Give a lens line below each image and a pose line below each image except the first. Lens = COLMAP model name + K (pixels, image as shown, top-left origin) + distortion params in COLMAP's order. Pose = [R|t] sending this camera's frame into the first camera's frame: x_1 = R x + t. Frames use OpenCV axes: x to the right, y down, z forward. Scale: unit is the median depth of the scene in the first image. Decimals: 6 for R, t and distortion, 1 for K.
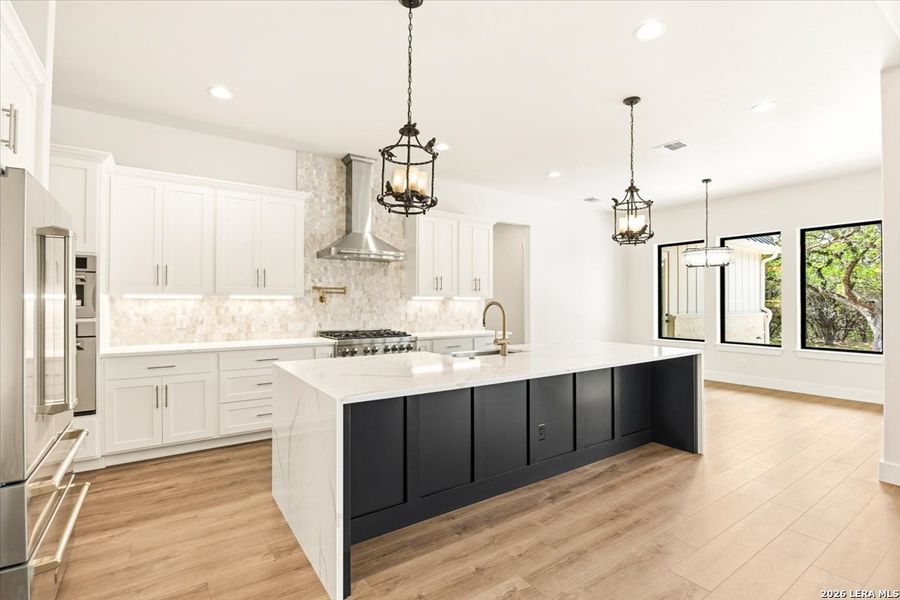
lens RADIAL K [[419.9, 0, 455.0], [0, 419.9, 296.8], [0, 0, 1]] dist [-0.016669, 0.000165]
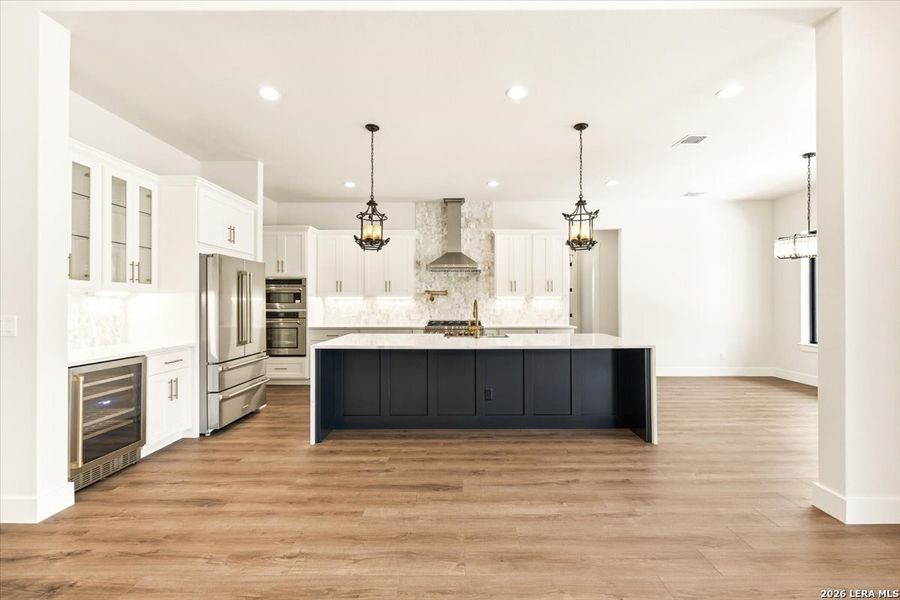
lens RADIAL K [[376.9, 0, 450.9], [0, 376.9, 302.0], [0, 0, 1]] dist [0.002321, 0.000132]
pose [[0.809749, -0.000896, -0.586776, 0.542744], [0.008734, 0.999906, 0.010525, 0.003079], [0.586711, -0.013648, 0.809681, -0.048238]]
